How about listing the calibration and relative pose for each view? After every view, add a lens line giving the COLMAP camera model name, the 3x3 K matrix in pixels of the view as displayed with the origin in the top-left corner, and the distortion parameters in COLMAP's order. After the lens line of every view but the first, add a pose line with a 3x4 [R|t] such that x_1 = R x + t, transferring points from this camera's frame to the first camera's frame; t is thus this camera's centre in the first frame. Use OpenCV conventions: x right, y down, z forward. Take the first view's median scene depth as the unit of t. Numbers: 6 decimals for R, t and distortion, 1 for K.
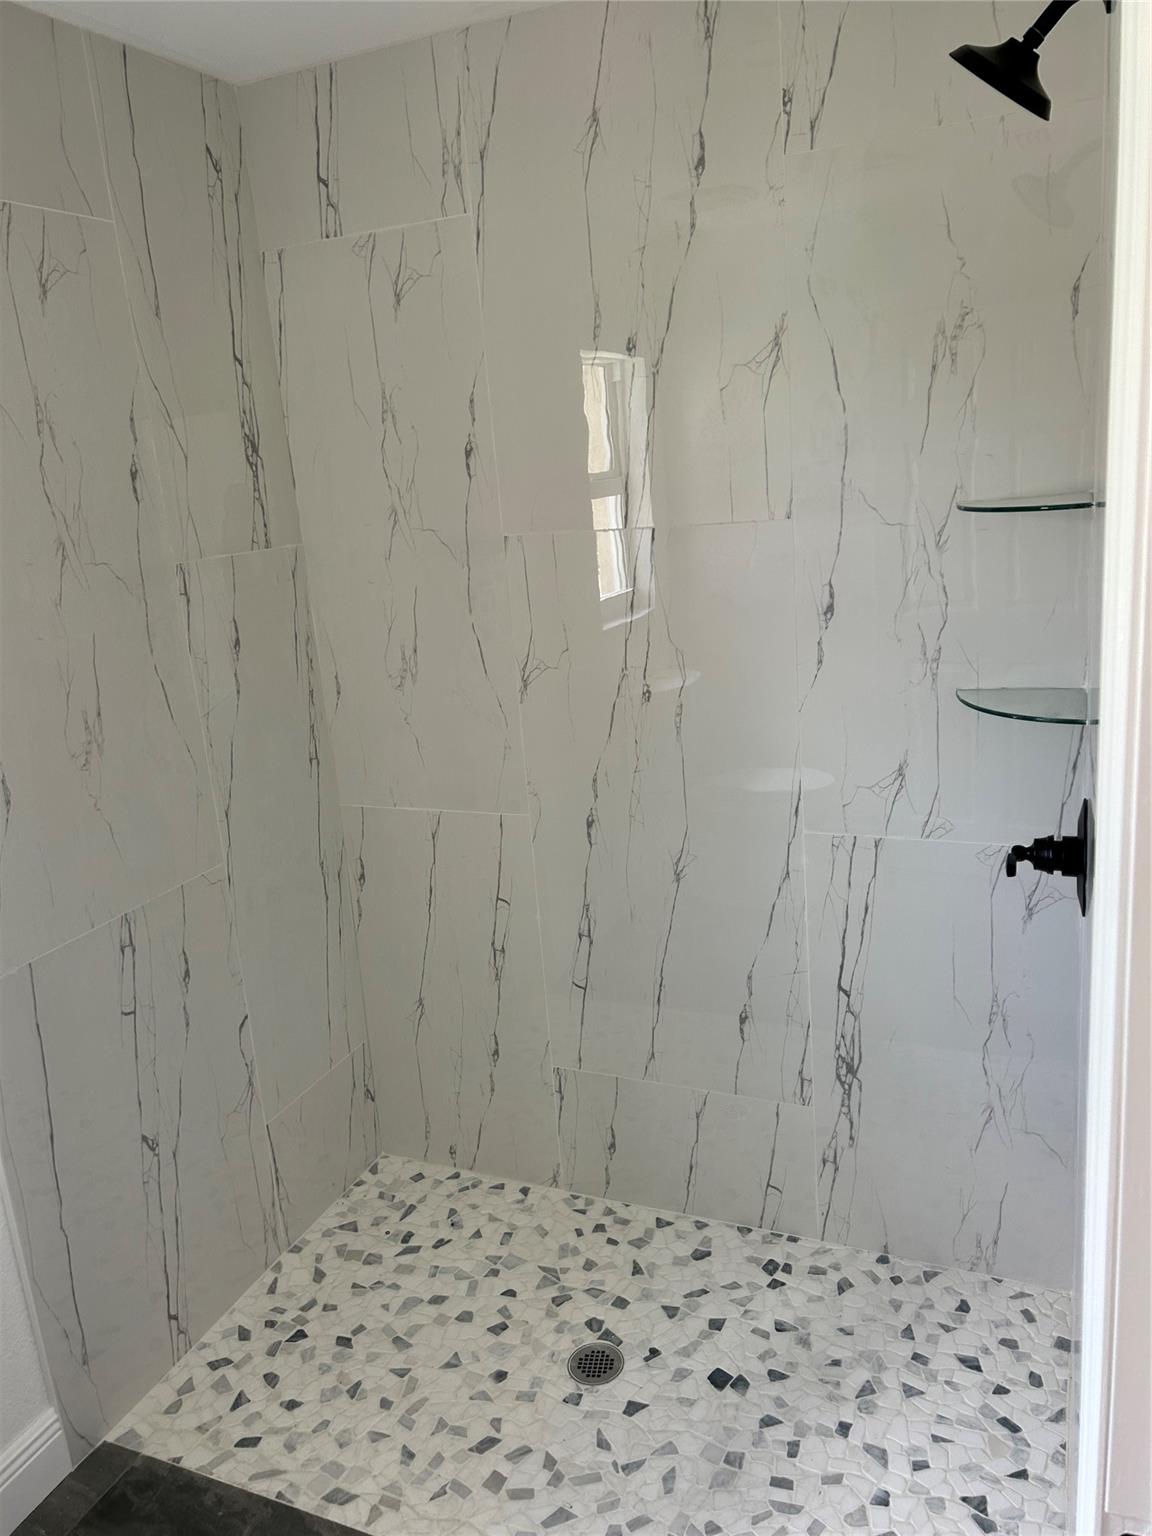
lens RADIAL K [[1151.4, 0, 592.1], [0, 1151.4, 753.4], [0, 0, 1]] dist [0.069095, -0.083865]
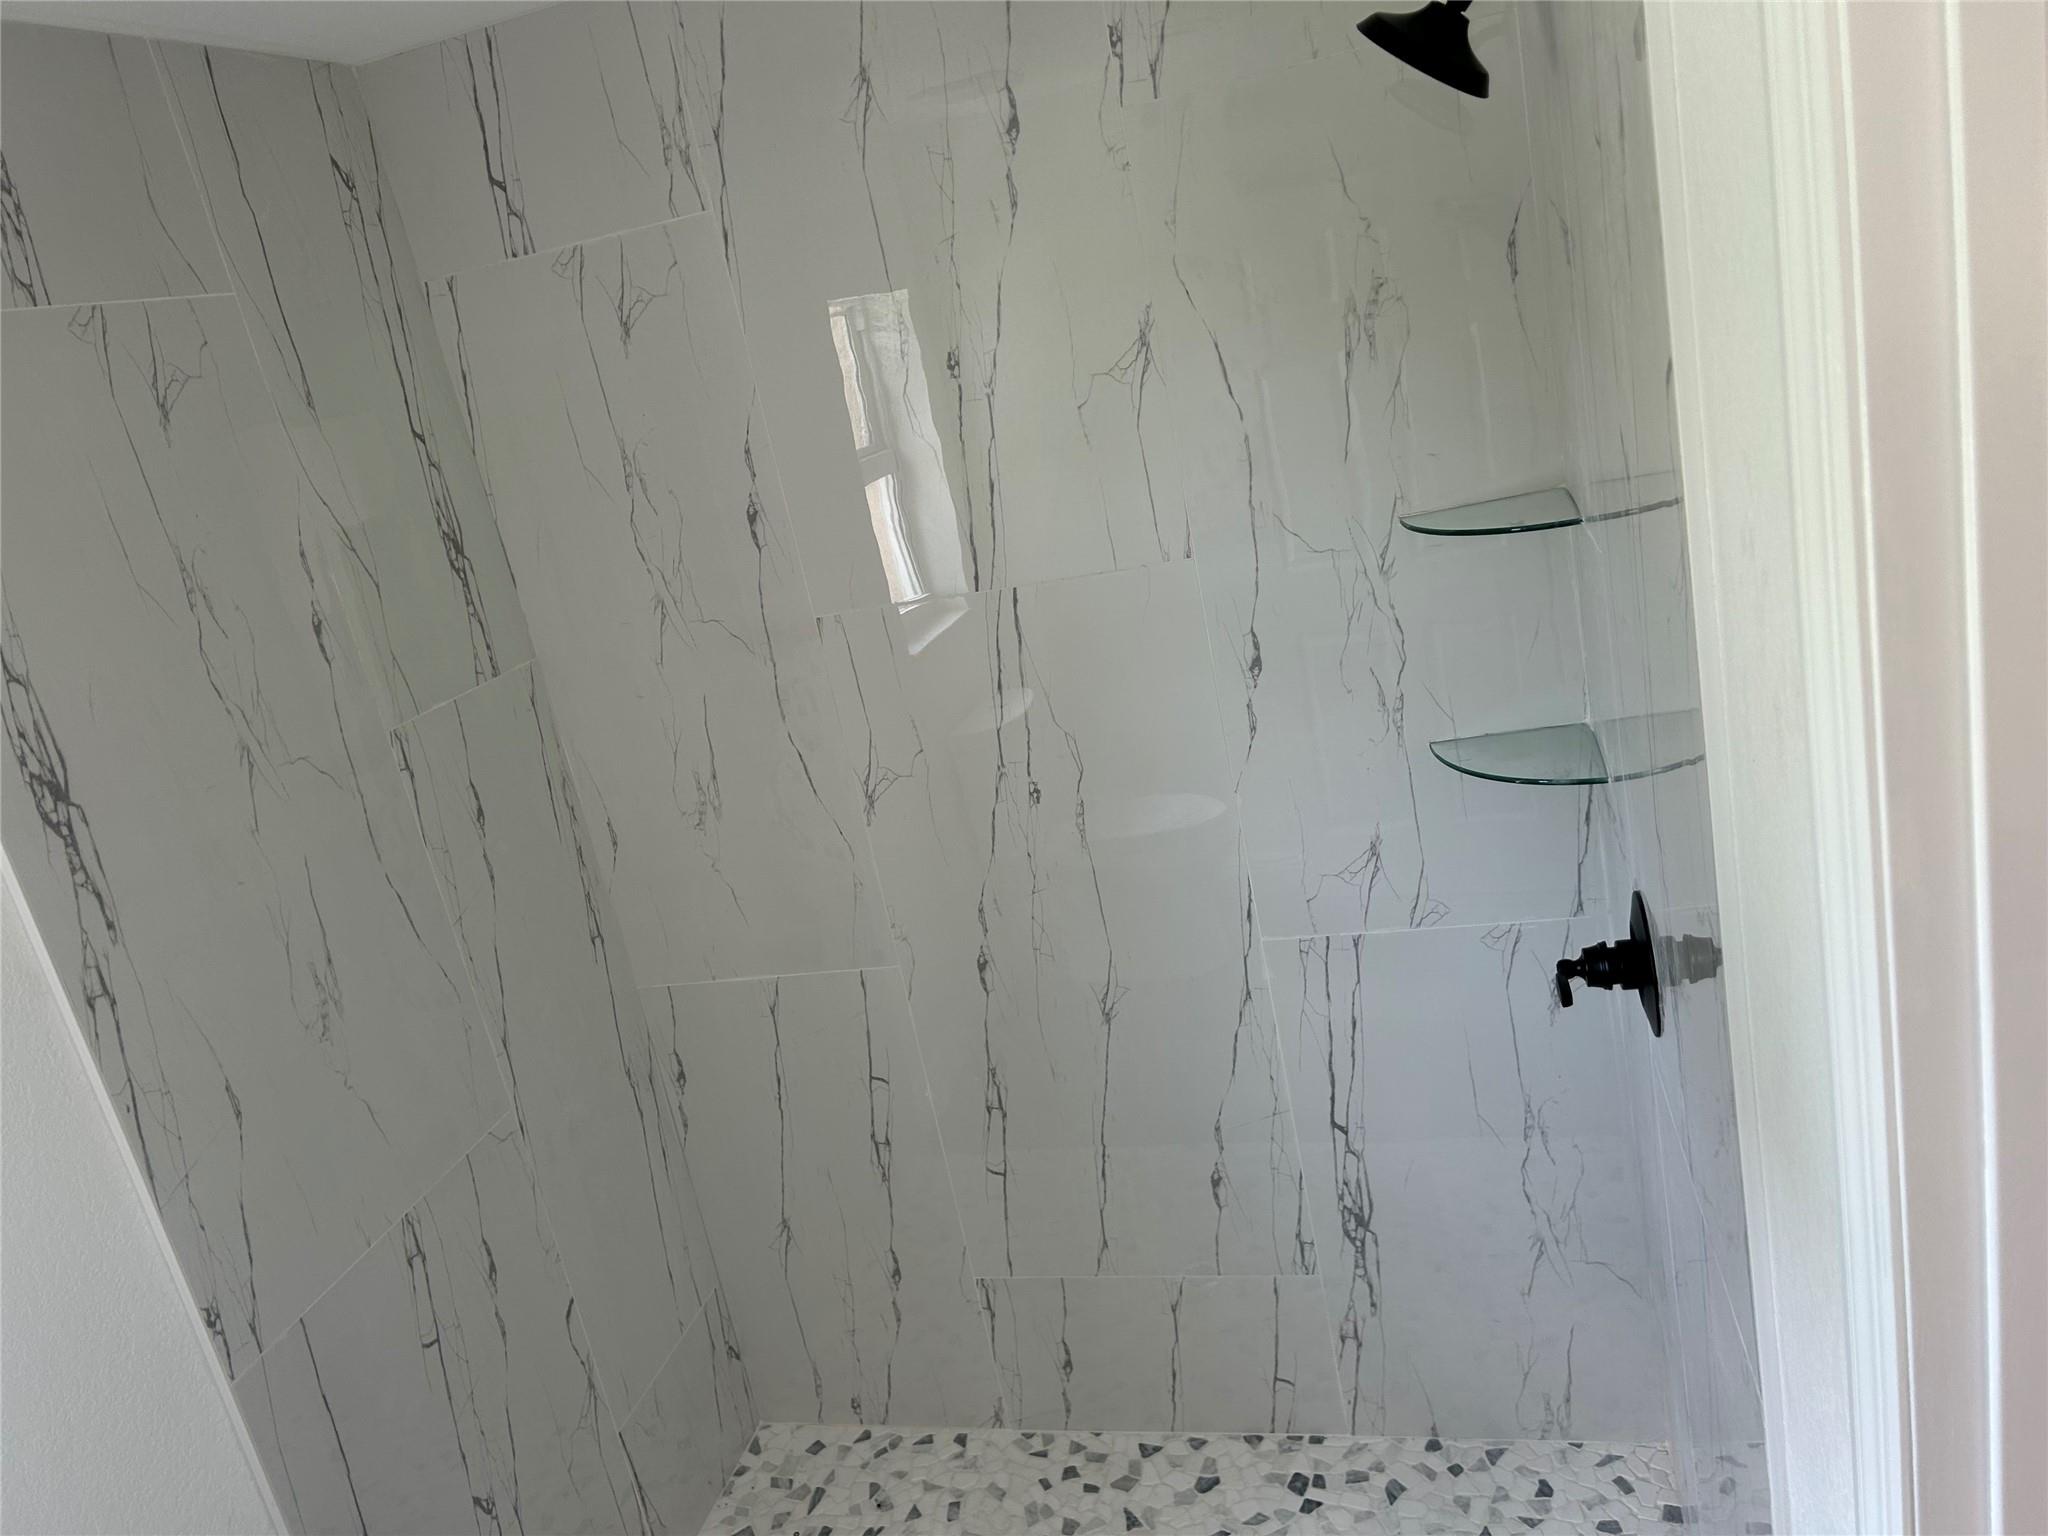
lens RADIAL K [[1535.2, 0, 1019.1], [0, 1535.2, 774.3], [0, 0, 1]] dist [0.069095, -0.083865]
pose [[0.981998, -0.158978, 0.102007, -0.065925], [0.157050, 0.987229, 0.026712, -0.094598], [-0.104951, -0.010211, 0.994425, -0.022039]]
